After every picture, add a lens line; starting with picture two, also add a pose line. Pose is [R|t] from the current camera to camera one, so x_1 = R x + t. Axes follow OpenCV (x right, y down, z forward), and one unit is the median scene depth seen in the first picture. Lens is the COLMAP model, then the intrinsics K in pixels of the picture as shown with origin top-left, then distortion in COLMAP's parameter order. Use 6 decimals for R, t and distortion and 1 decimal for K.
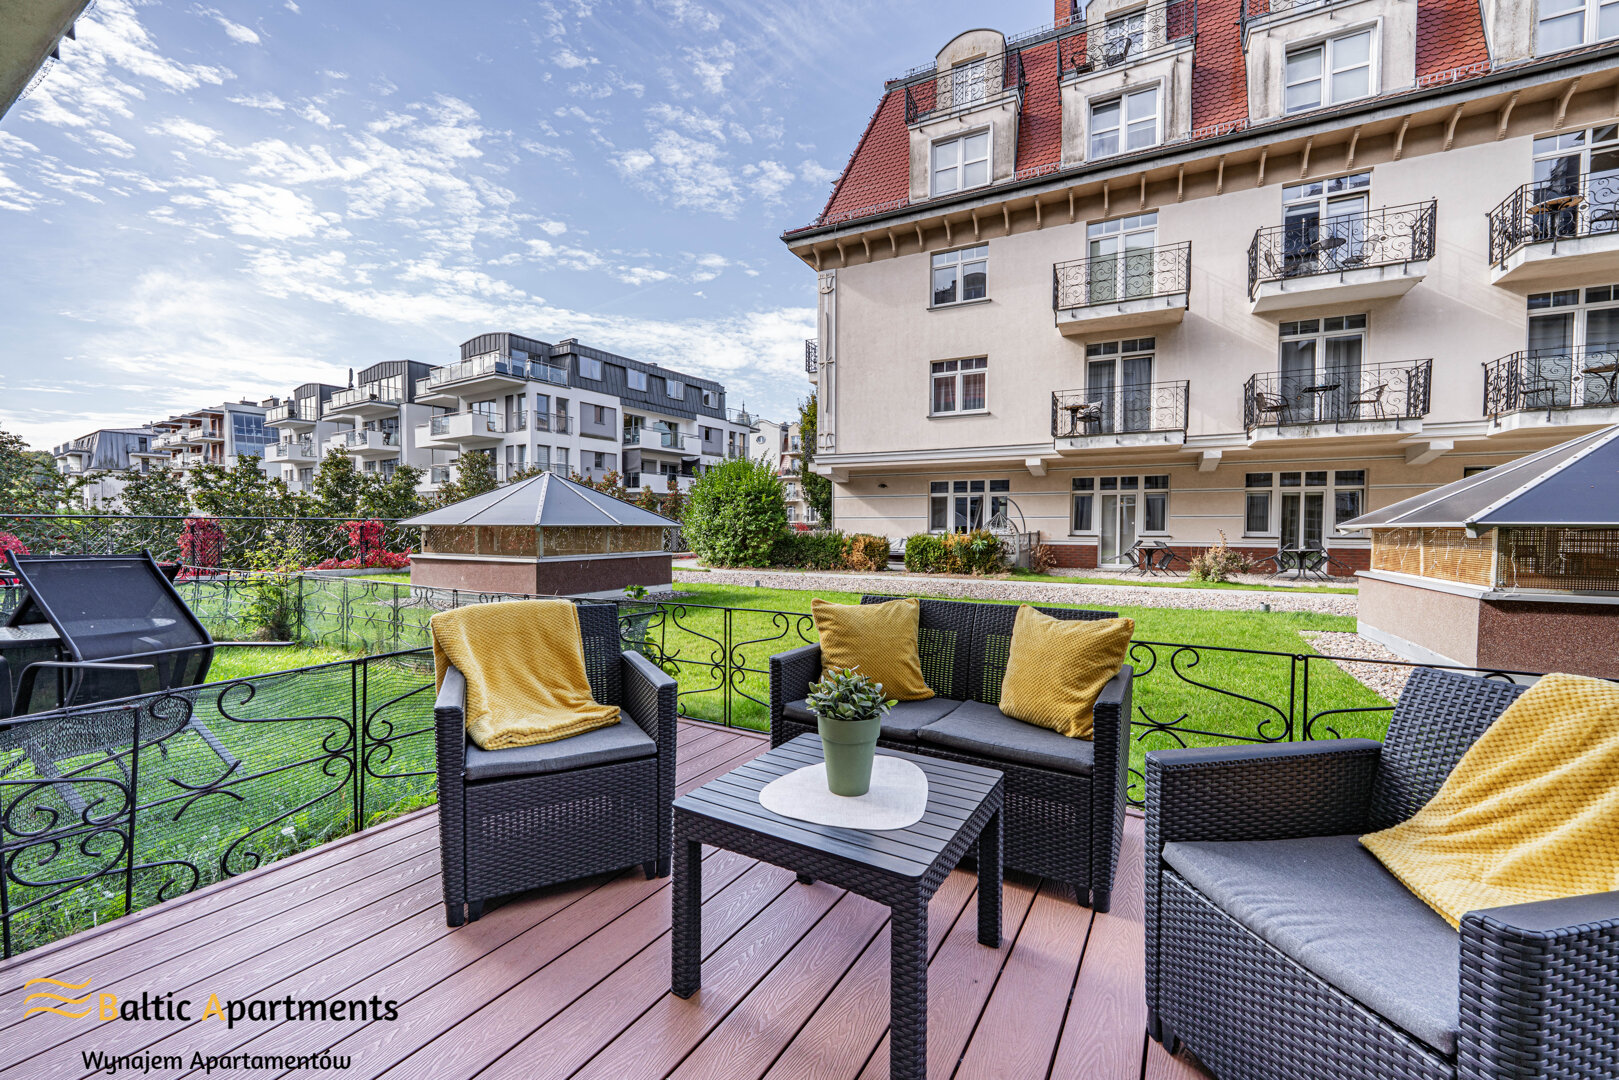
lens RADIAL K [[651.6, 0, 802.3], [0, 651.6, 541.8], [0, 0, 1]] dist [0.000169, 0.000854]
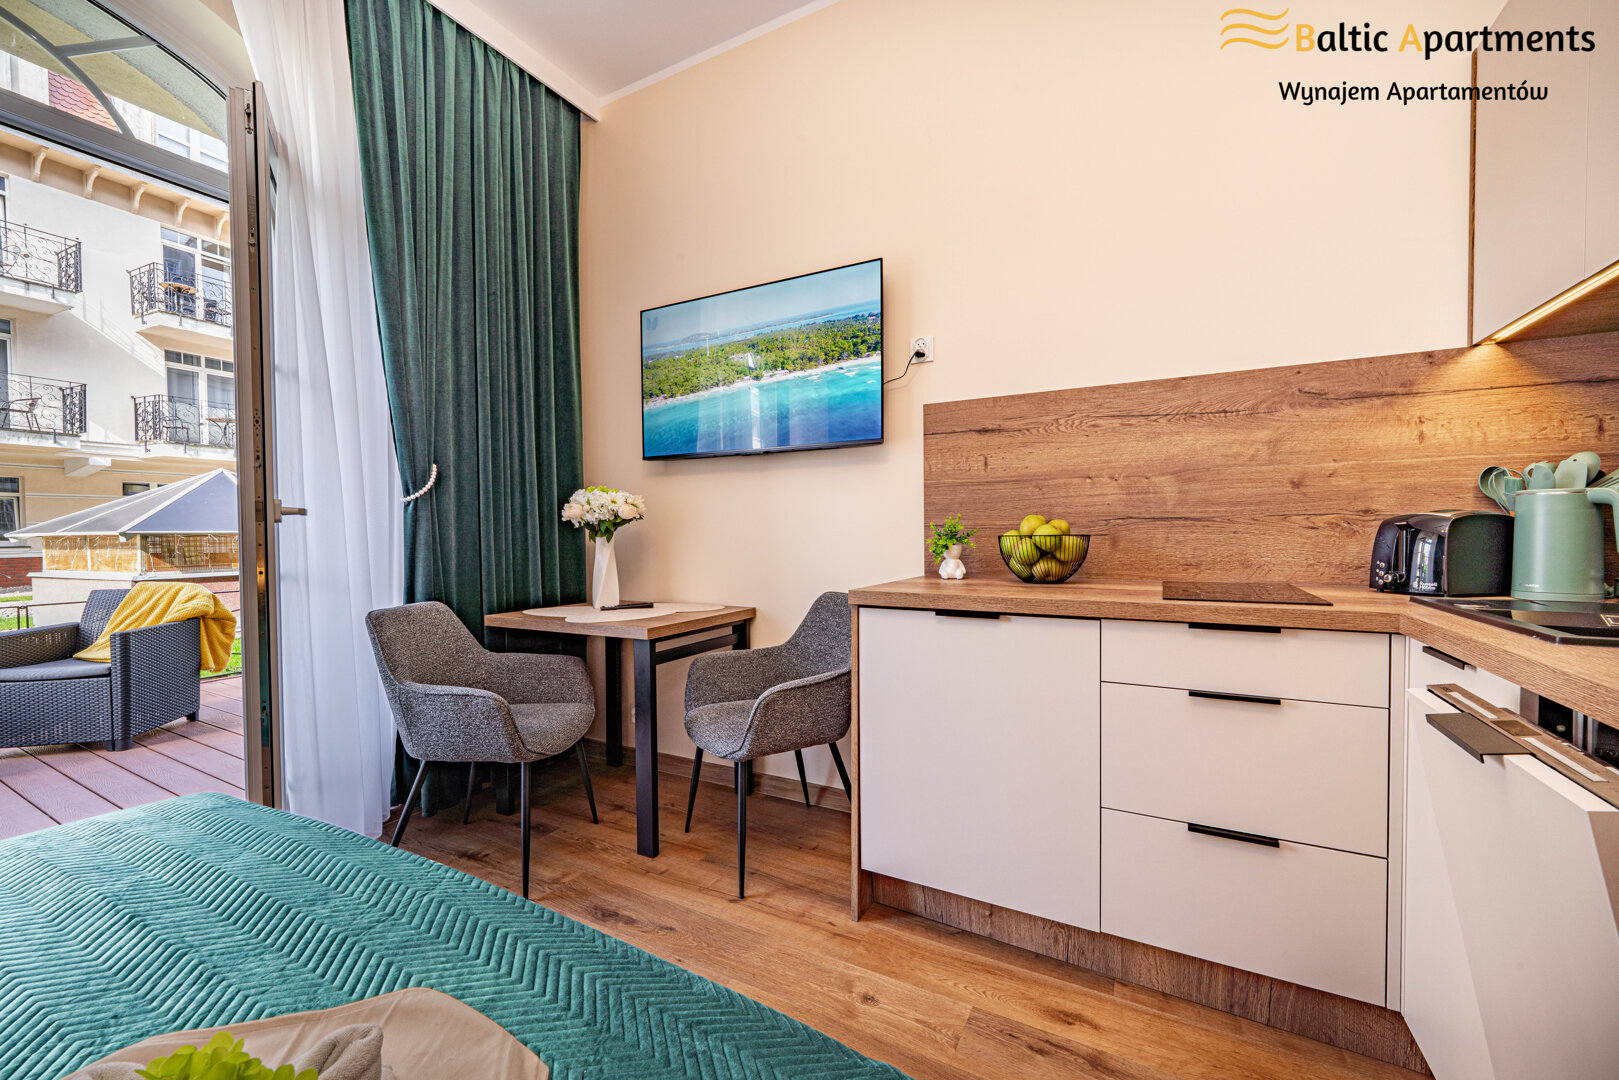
lens RADIAL K [[651.6, 0, 809.1], [0, 651.6, 543.6], [0, 0, 1]] dist [0.000169, 0.000854]
pose [[-0.026783, -0.026347, 0.999294, -0.146883], [0.034591, 0.999030, 0.027267, 0.003175], [-0.999043, 0.035297, -0.025845, -0.152450]]
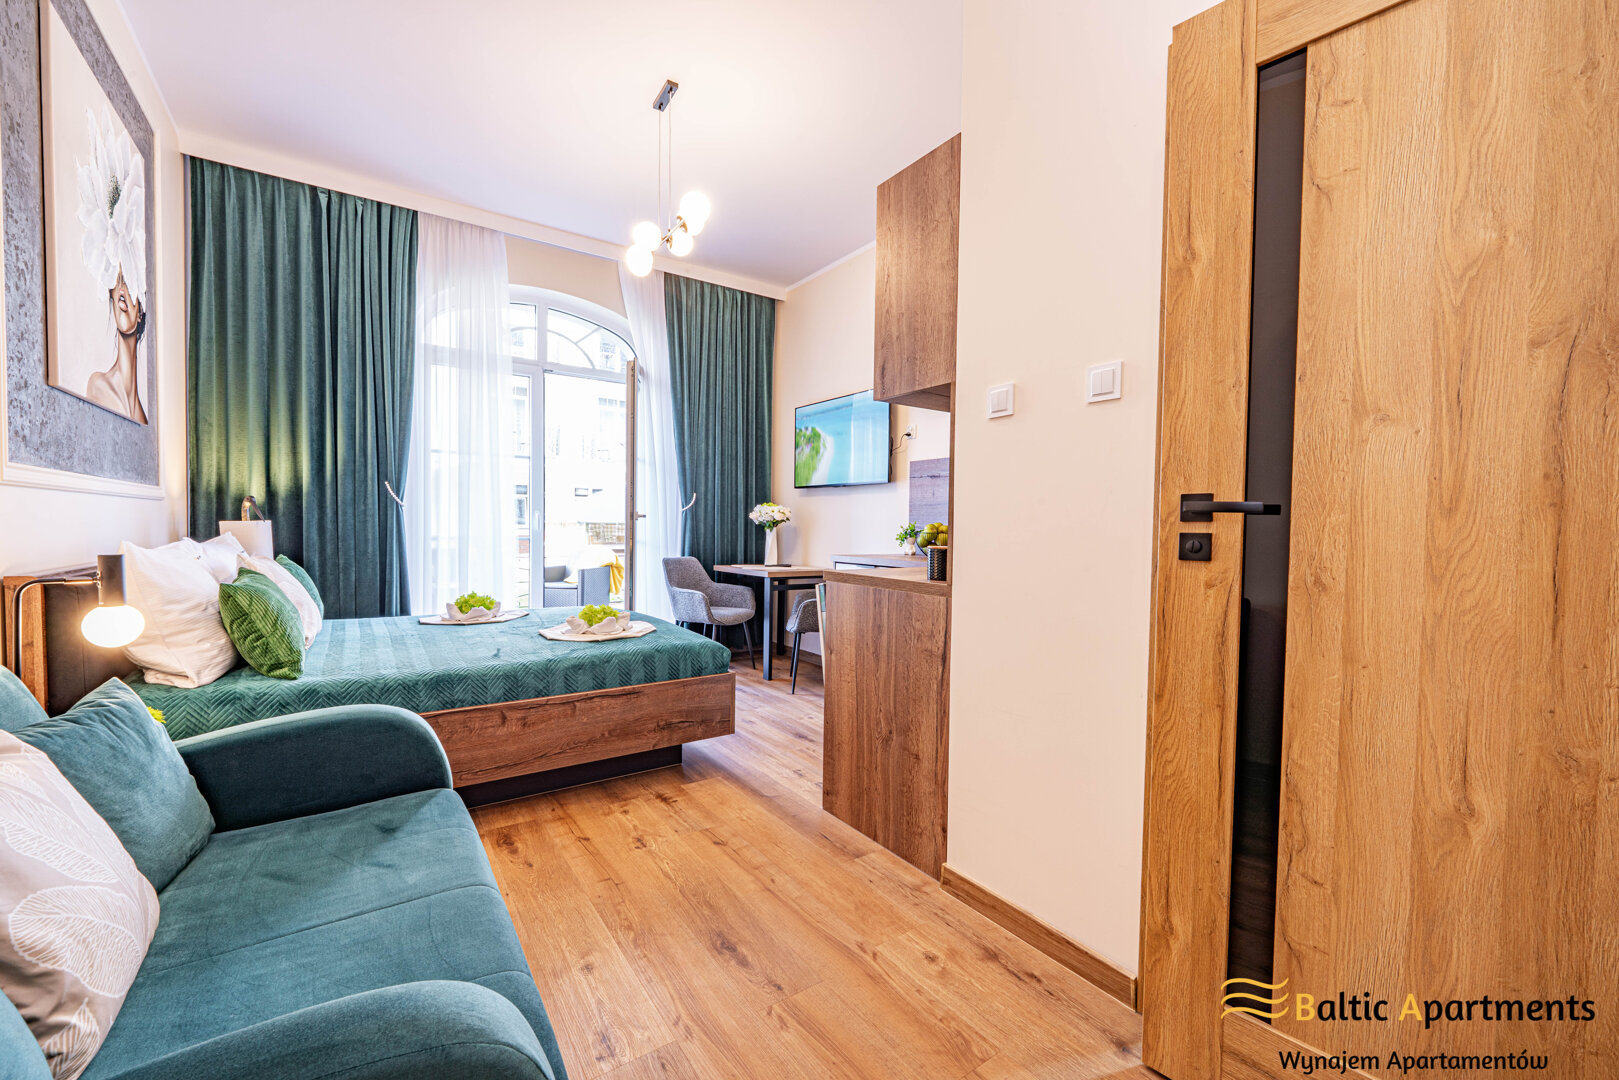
lens RADIAL K [[651.6, 0, 801.2], [0, 651.6, 540.2], [0, 0, 1]] dist [0.000169, 0.000854]
pose [[0.429678, -0.020701, 0.902745, -0.765542], [0.011081, 0.999783, 0.017653, 0.008765], [-0.902914, 0.002418, 0.429814, -0.706961]]
